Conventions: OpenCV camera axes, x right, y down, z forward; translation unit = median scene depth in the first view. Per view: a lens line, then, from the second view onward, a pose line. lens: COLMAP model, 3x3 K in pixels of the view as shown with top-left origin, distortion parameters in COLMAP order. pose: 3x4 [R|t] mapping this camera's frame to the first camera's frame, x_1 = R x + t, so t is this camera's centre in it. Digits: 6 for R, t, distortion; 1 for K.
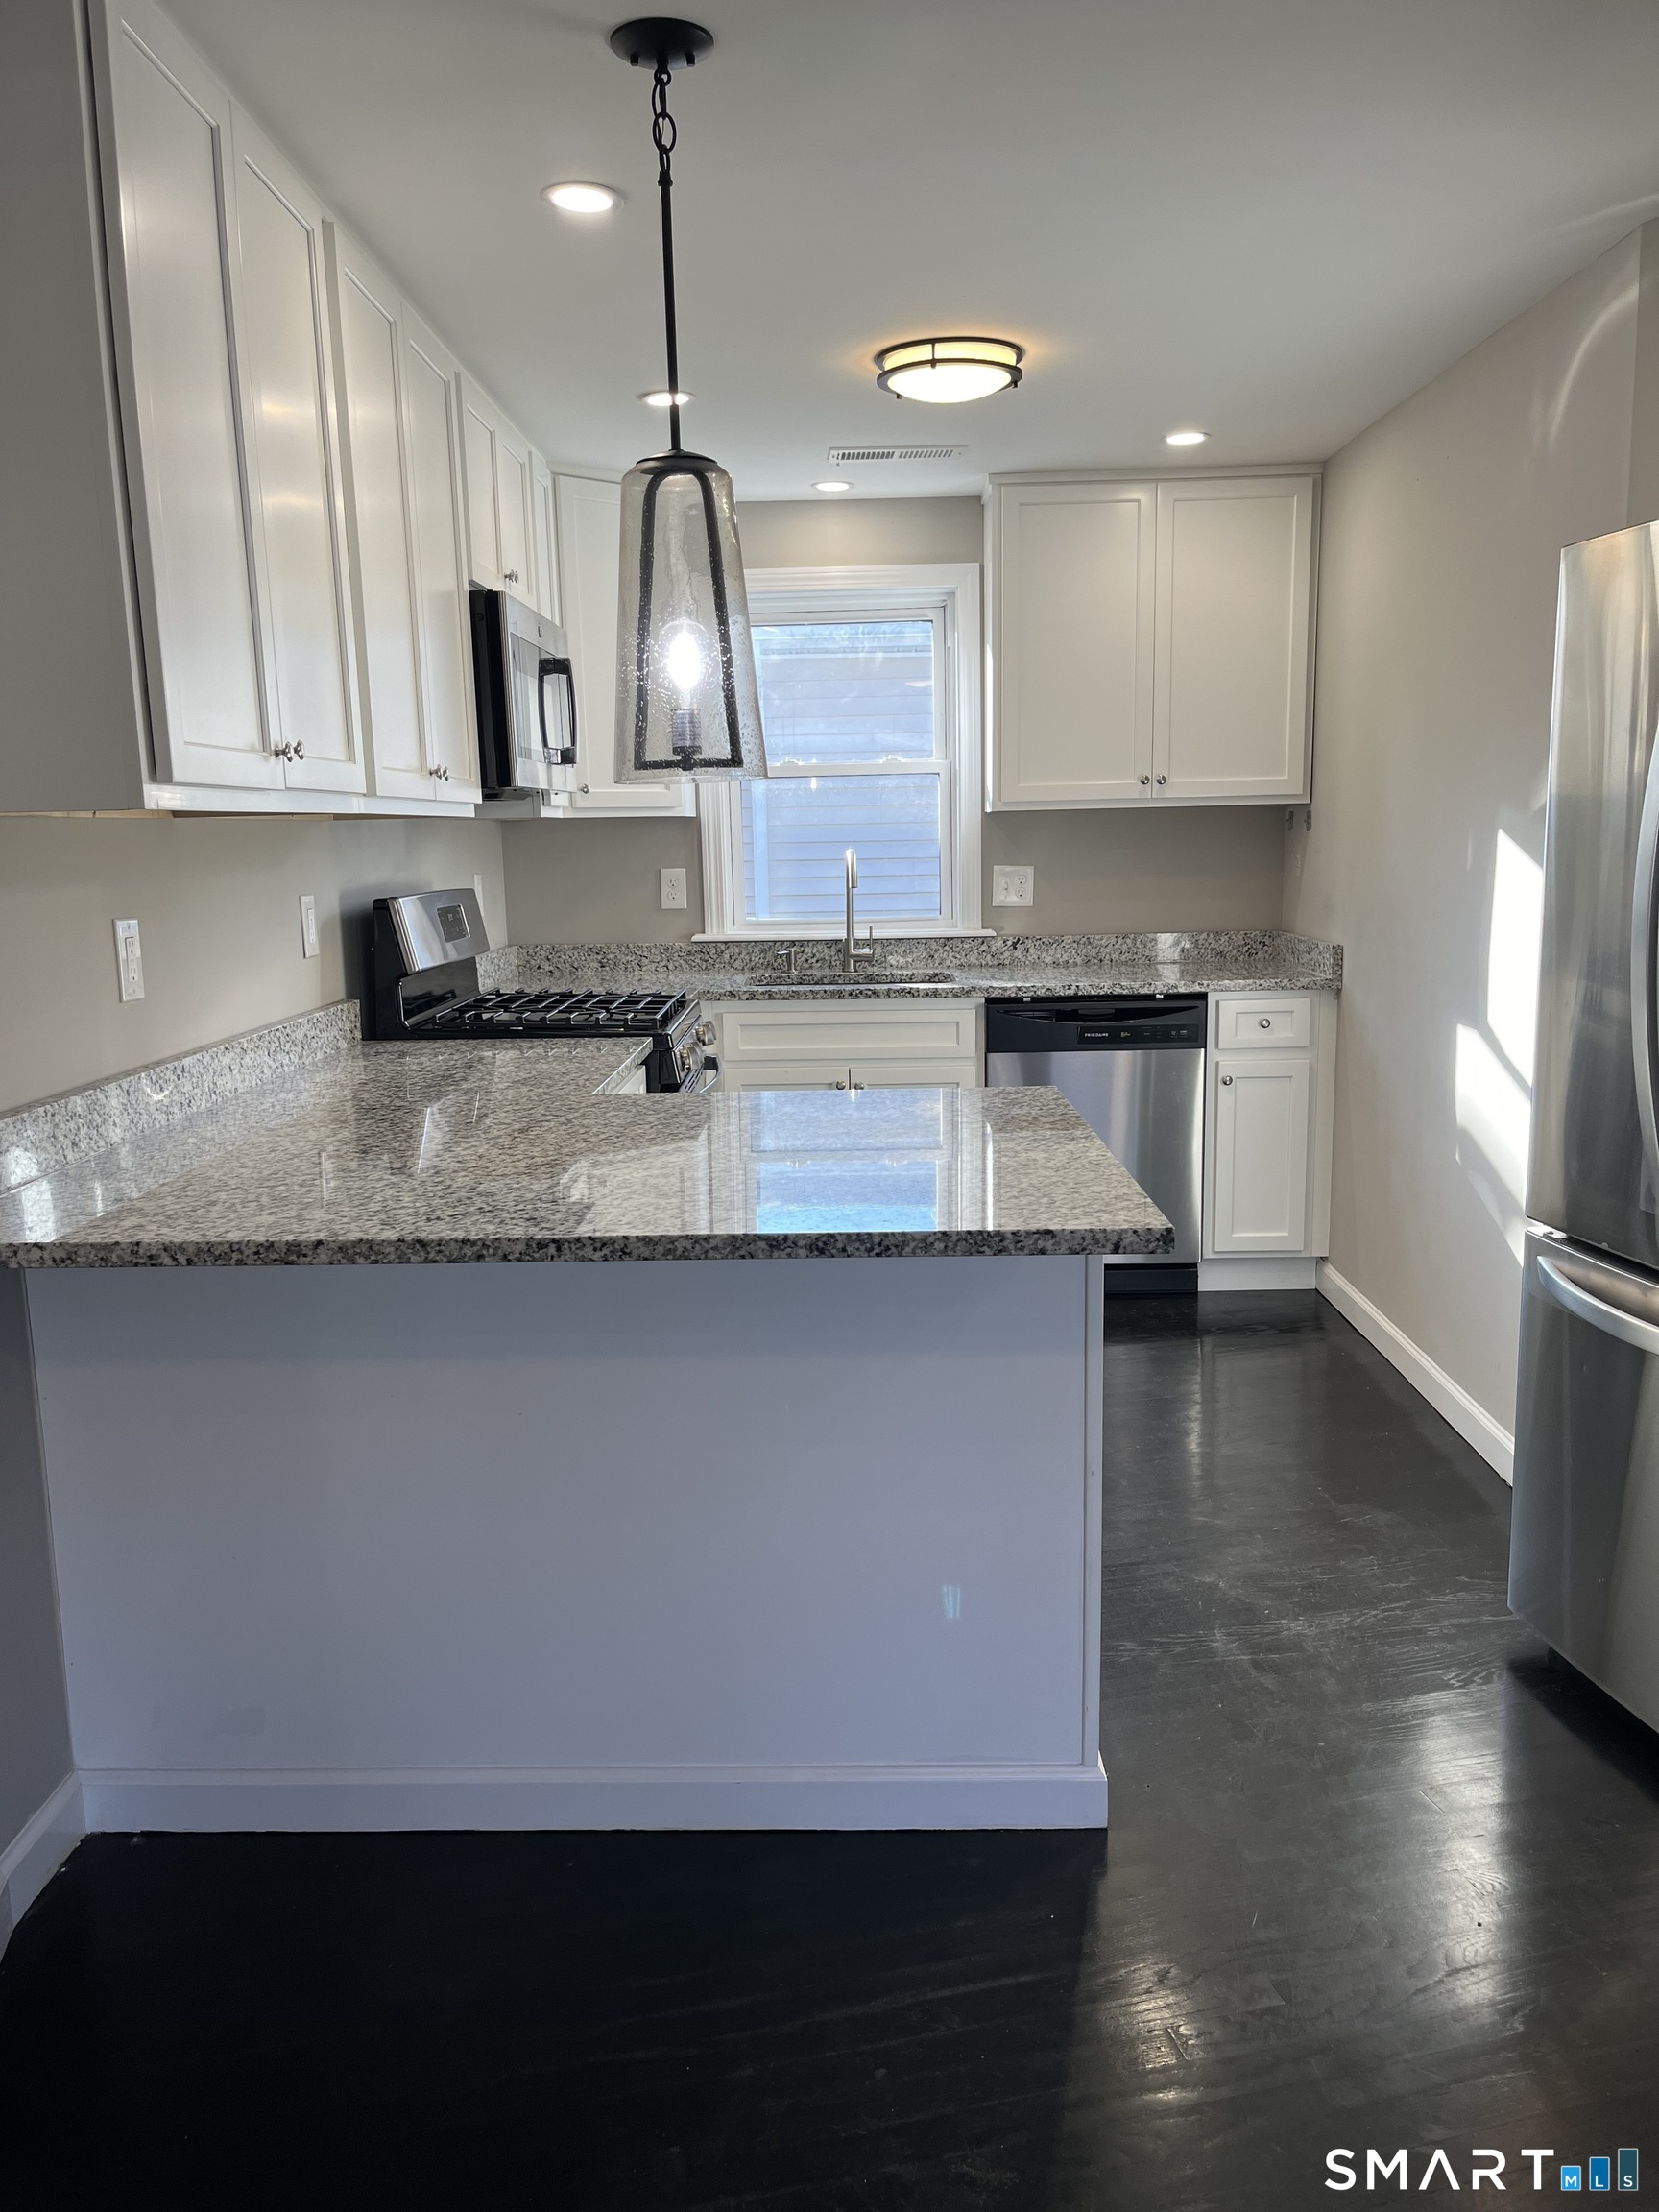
lens RADIAL K [[1700.9, 0, 833.0], [0, 1700.9, 1100.3], [0, 0, 1]] dist [0.079571, 0.000397]
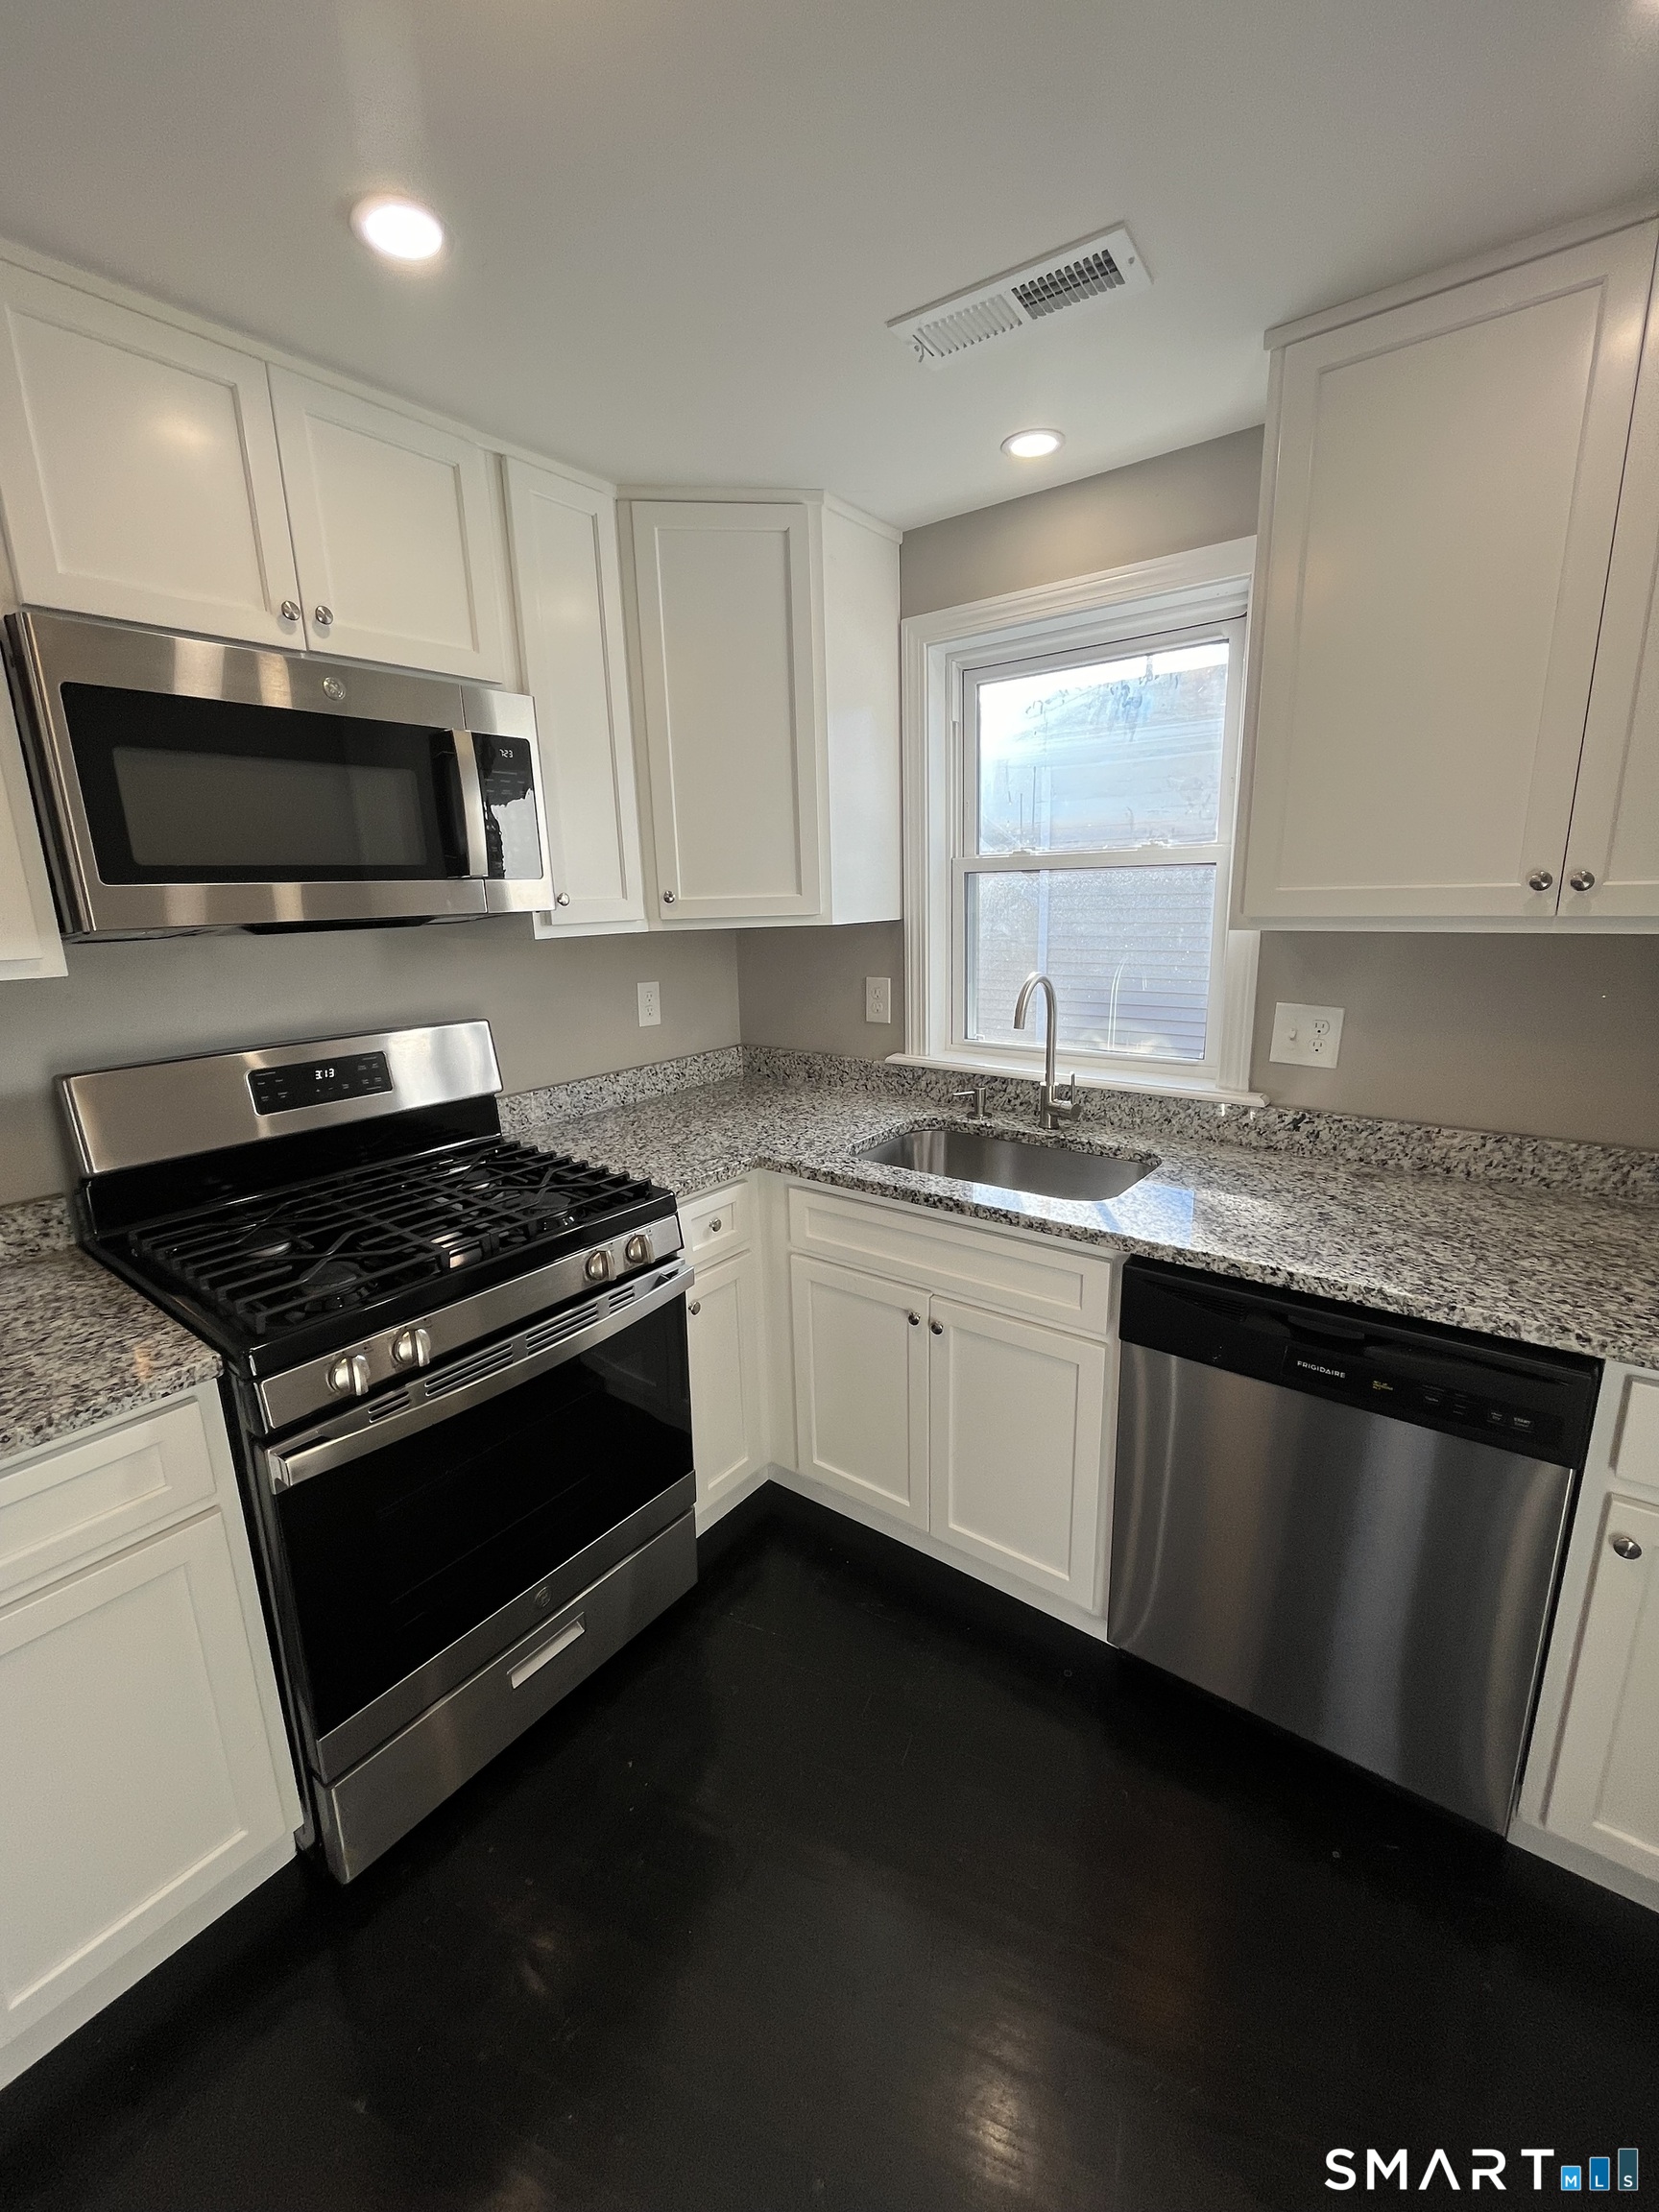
lens RADIAL K [[893.2, 0, 827.1], [0, 893.2, 1092.2], [0, 0, 1]] dist [-0.001680, 0.000047]
pose [[0.799819, 0.135558, -0.584734, 0.162685], [-0.088098, 0.990126, 0.109037, -0.125453], [0.593741, -0.035696, 0.803864, 0.611014]]
